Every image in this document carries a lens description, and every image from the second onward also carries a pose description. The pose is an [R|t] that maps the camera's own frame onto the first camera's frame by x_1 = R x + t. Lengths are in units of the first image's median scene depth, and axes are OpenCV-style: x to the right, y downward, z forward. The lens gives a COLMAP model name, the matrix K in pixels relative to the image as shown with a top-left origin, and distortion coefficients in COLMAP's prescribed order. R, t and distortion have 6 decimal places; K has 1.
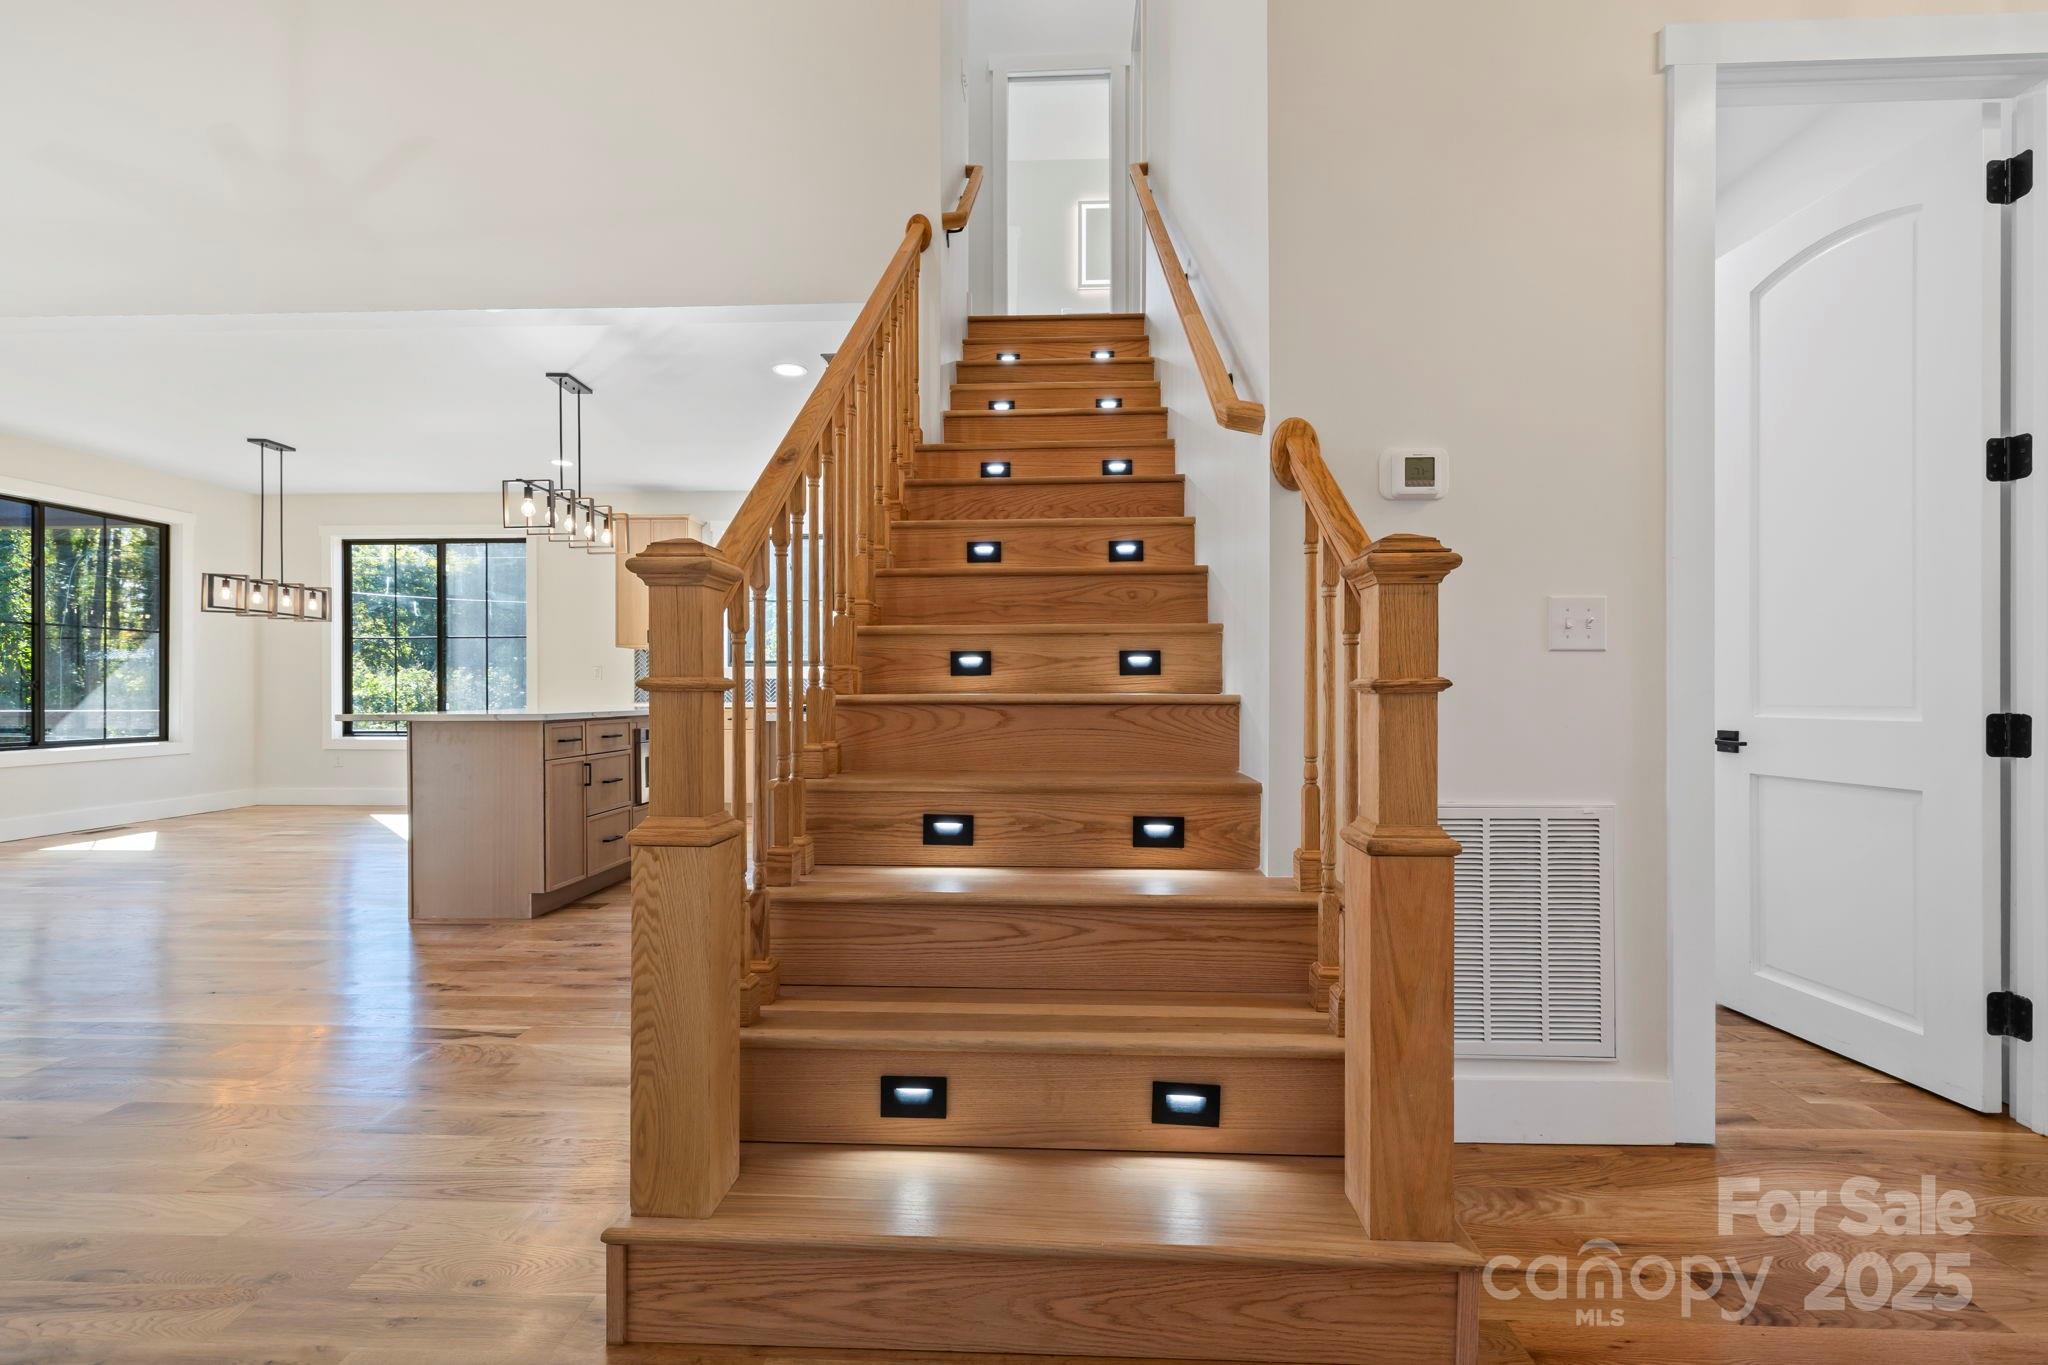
lens RADIAL K [[881.5, 0, 1018.7], [0, 881.5, 693.9], [0, 0, 1]] dist [0.001478, 0.001089]
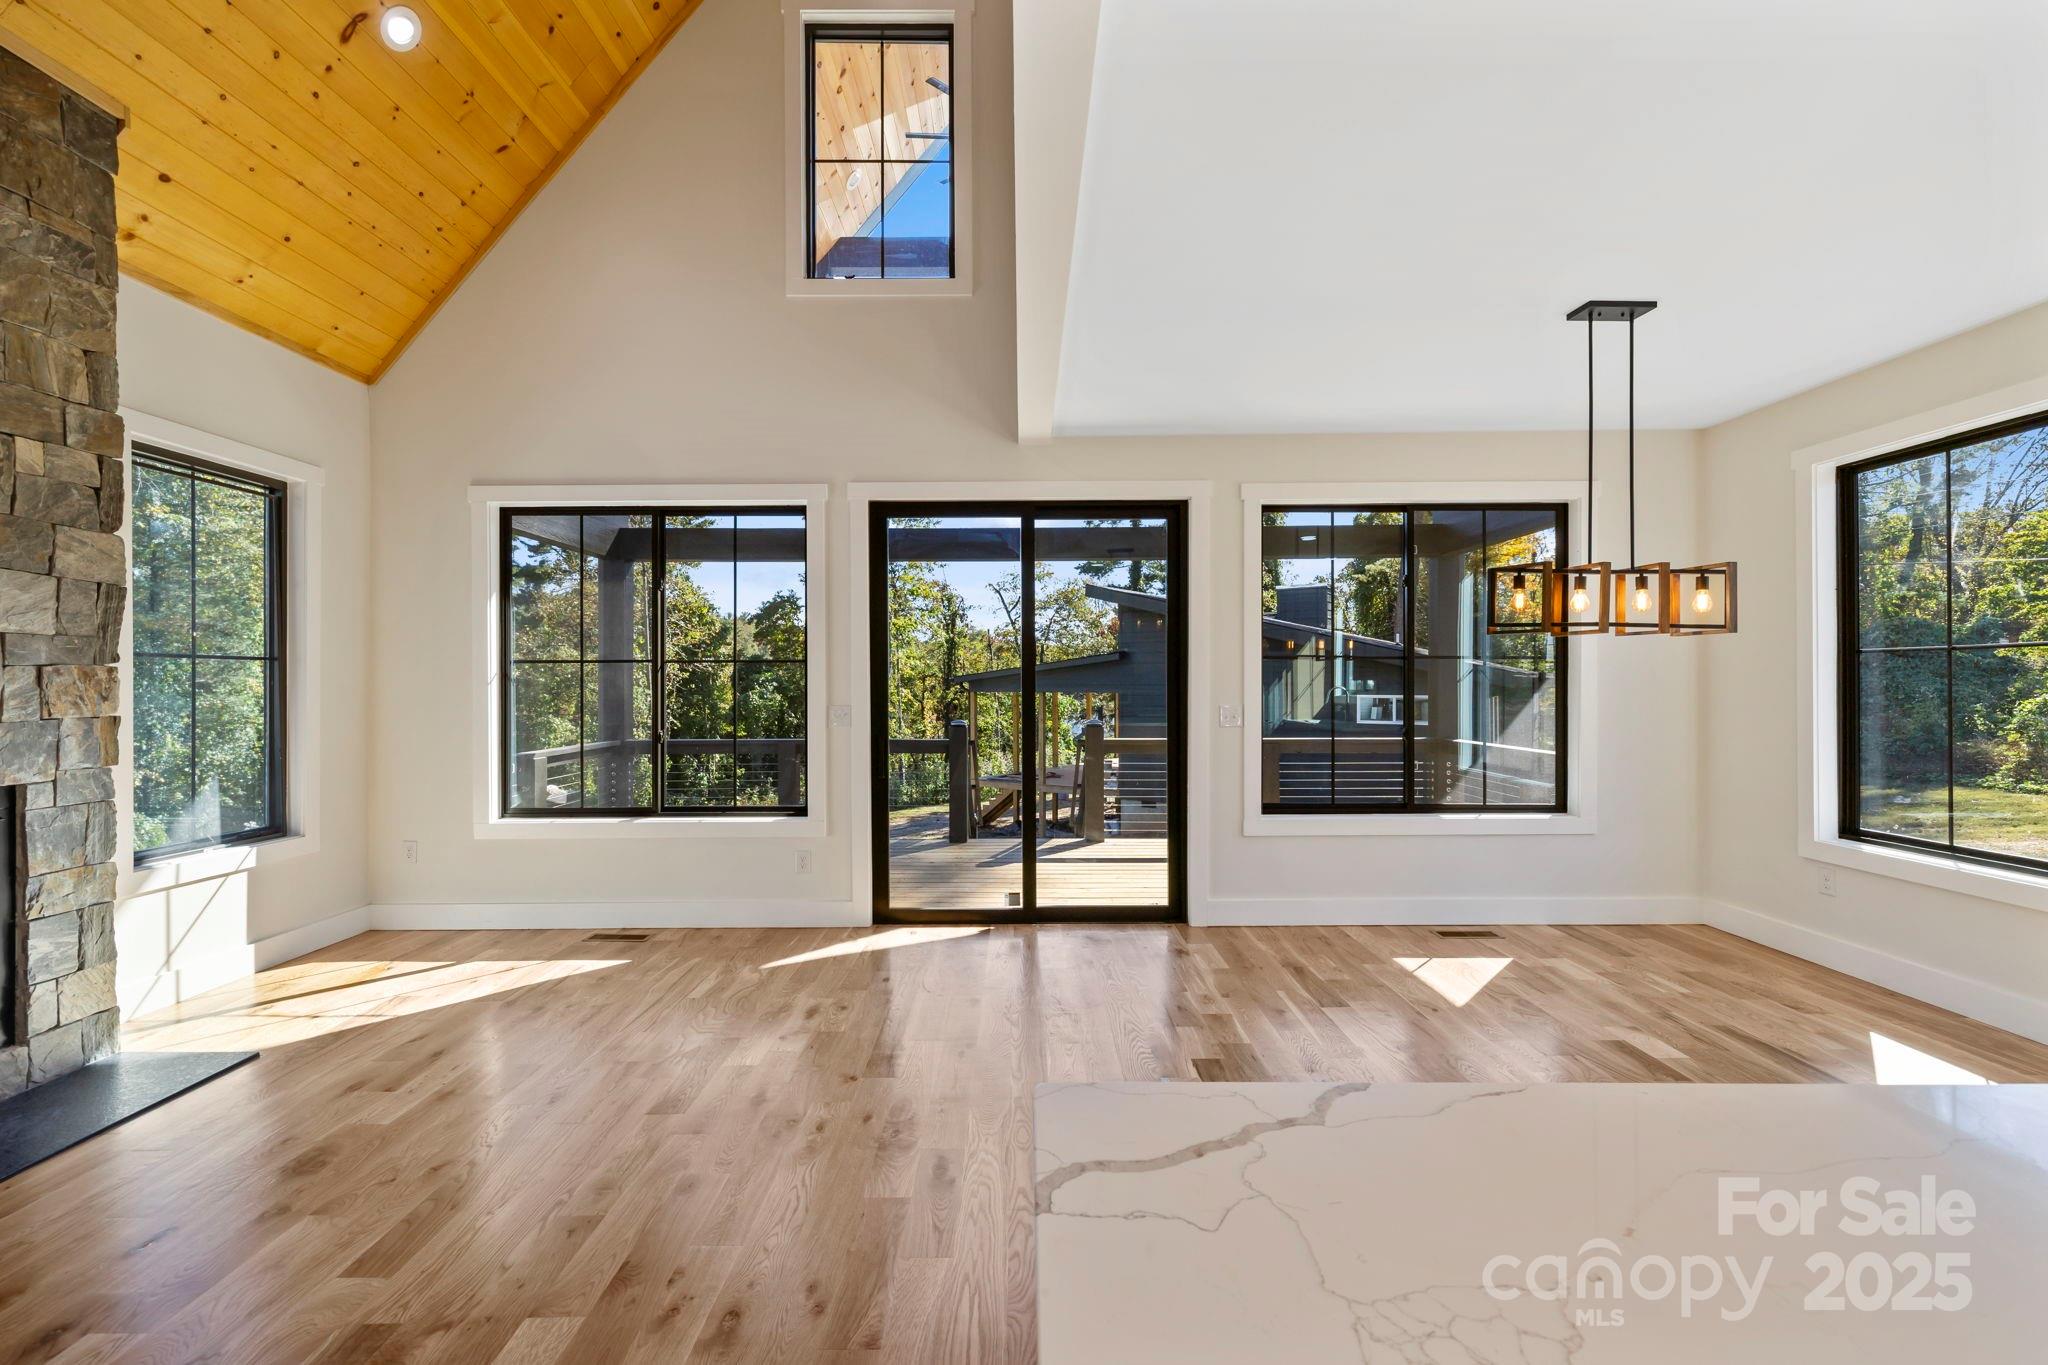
lens RADIAL K [[881.5, 0, 1024.3], [0, 881.5, 680.1], [0, 0, 1]] dist [0.001478, 0.001089]
pose [[0.044324, -0.002416, -0.999014, -0.644721], [-0.000890, 0.999997, -0.002458, -0.111992], [0.999017, 0.000998, 0.044322, 1.223180]]
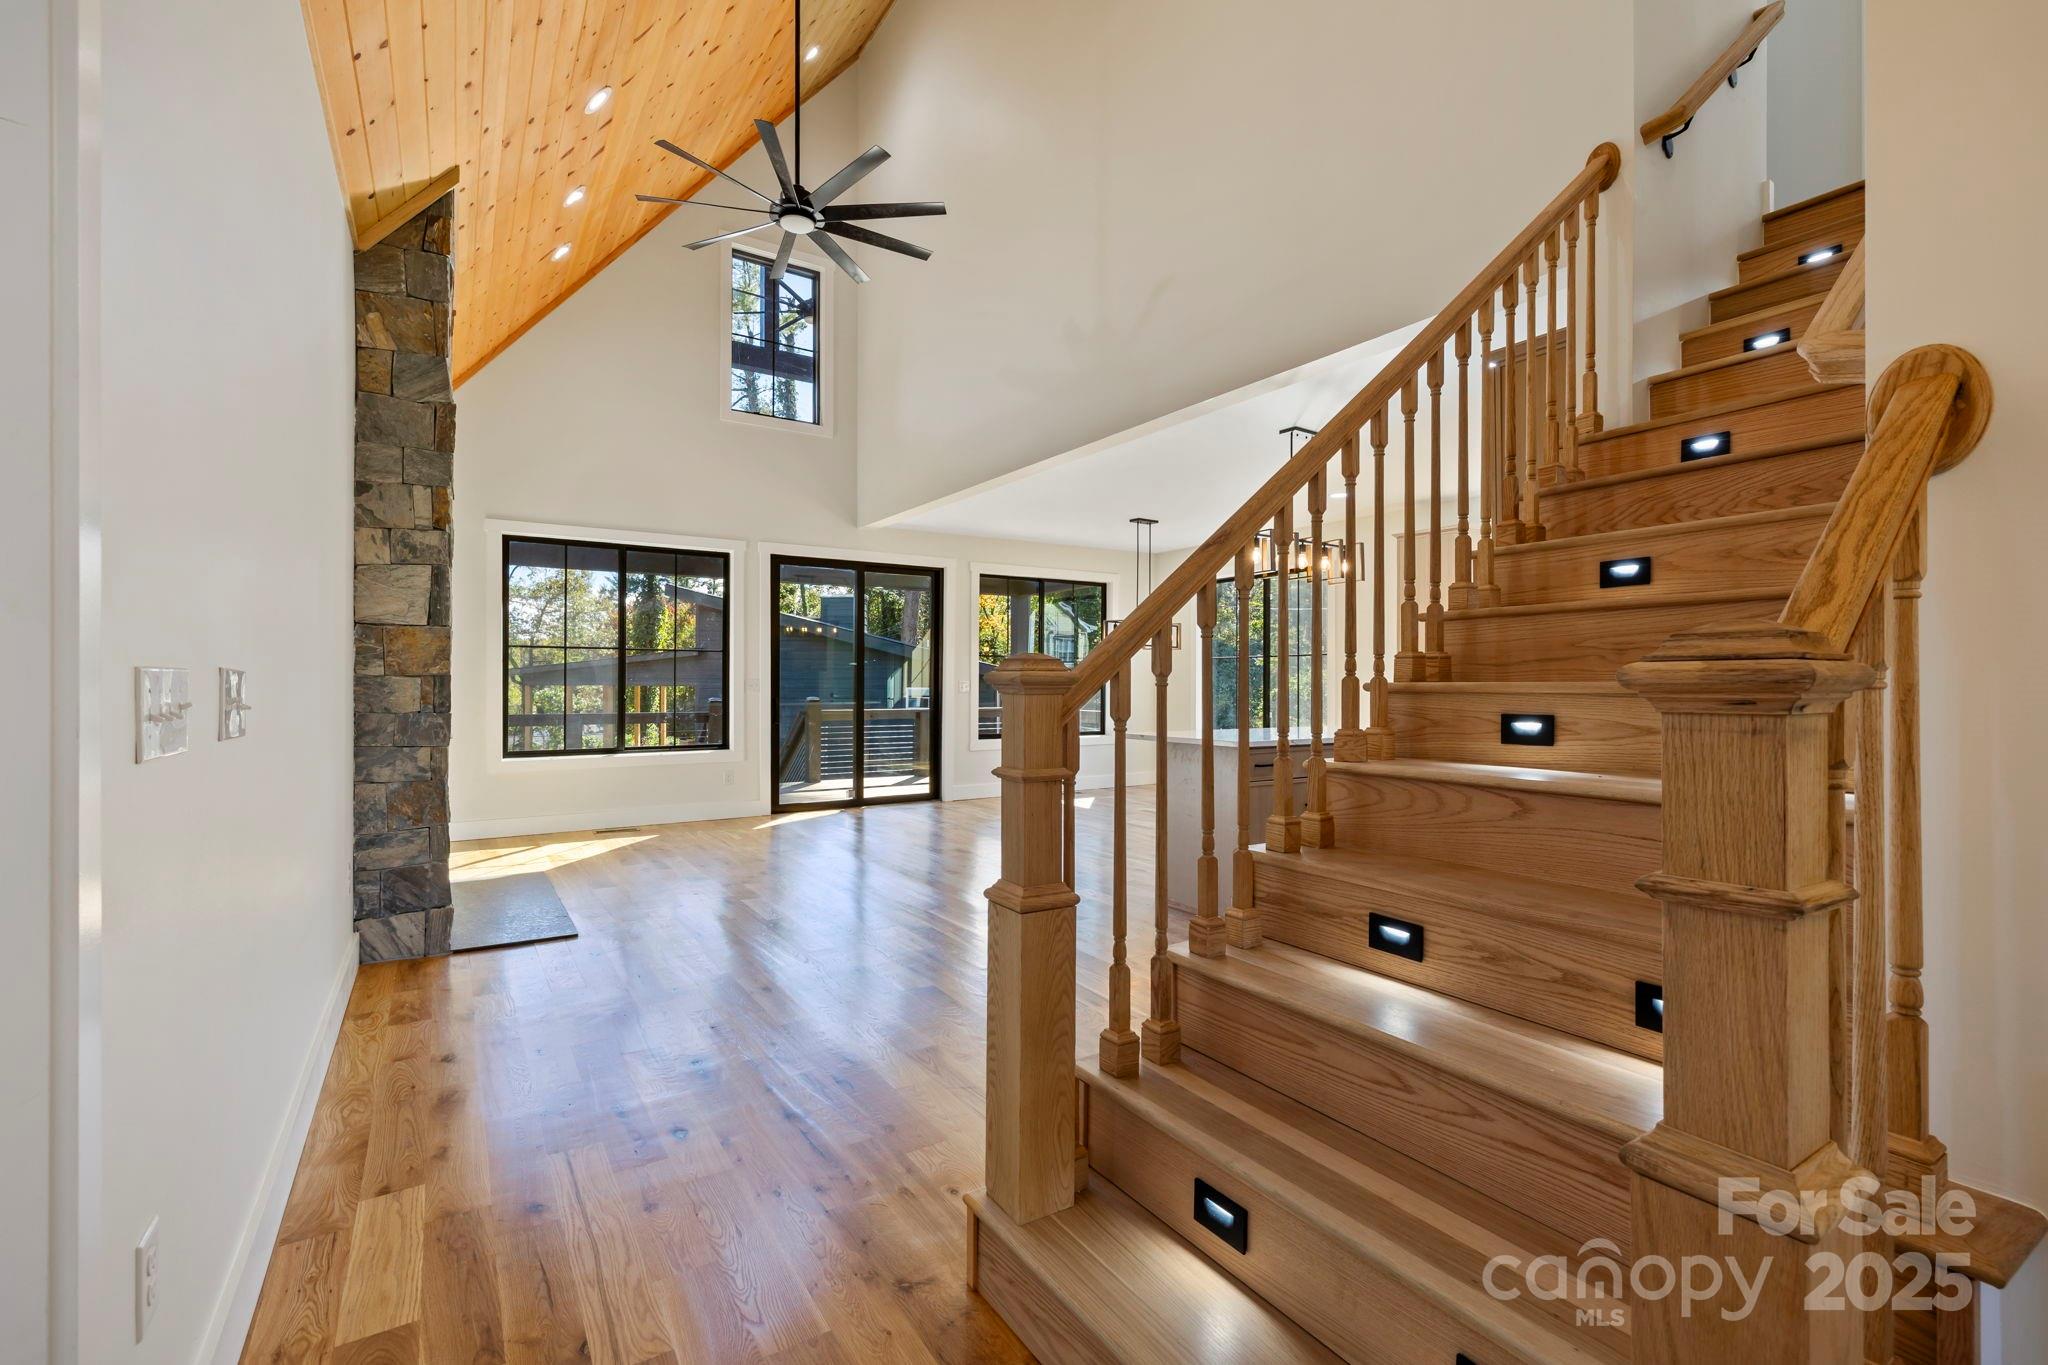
lens RADIAL K [[881.5, 0, 1024.5], [0, 881.5, 681.5], [0, 0, 1]] dist [0.001478, 0.001089]
pose [[0.583817, 0.000999, -0.811885, 0.275167], [-0.007161, 0.999967, -0.003919, -0.060185], [0.811854, 0.008102, 0.583805, 0.135634]]
